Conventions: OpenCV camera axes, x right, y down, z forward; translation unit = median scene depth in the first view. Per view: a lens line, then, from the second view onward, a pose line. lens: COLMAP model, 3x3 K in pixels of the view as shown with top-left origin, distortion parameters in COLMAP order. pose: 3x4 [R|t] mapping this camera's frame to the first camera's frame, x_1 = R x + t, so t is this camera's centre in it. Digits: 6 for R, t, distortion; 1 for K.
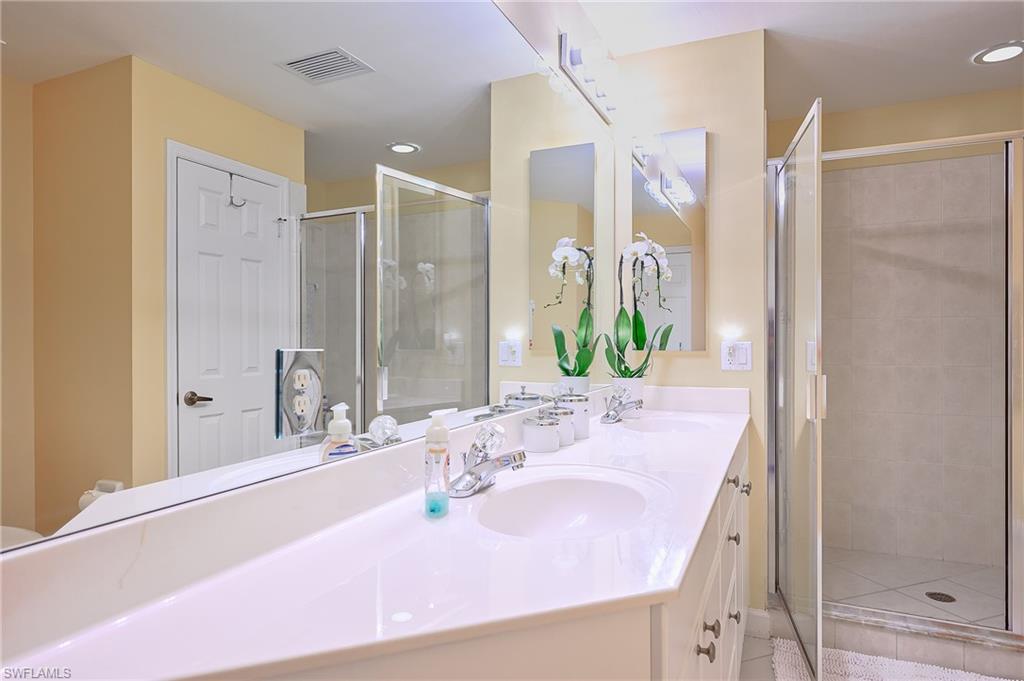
lens RADIAL K [[589.6, 0, 512.2], [0, 589.6, 337.7], [0, 0, 1]] dist [-0.014956, 0.003633]
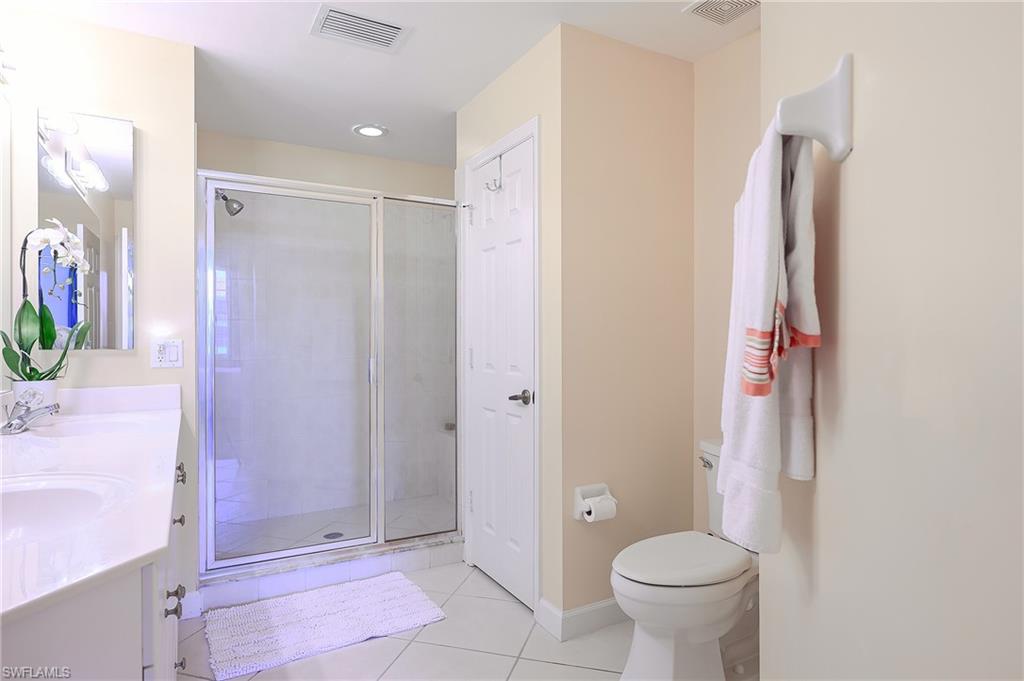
lens RADIAL K [[589.6, 0, 512.4], [0, 589.6, 340.9], [0, 0, 1]] dist [-0.014956, 0.003633]
pose [[0.585217, -0.004089, 0.810867, -0.095130], [-0.000639, 0.999985, 0.005504, 0.002808], [-0.810877, -0.003739, 0.585205, -0.089831]]
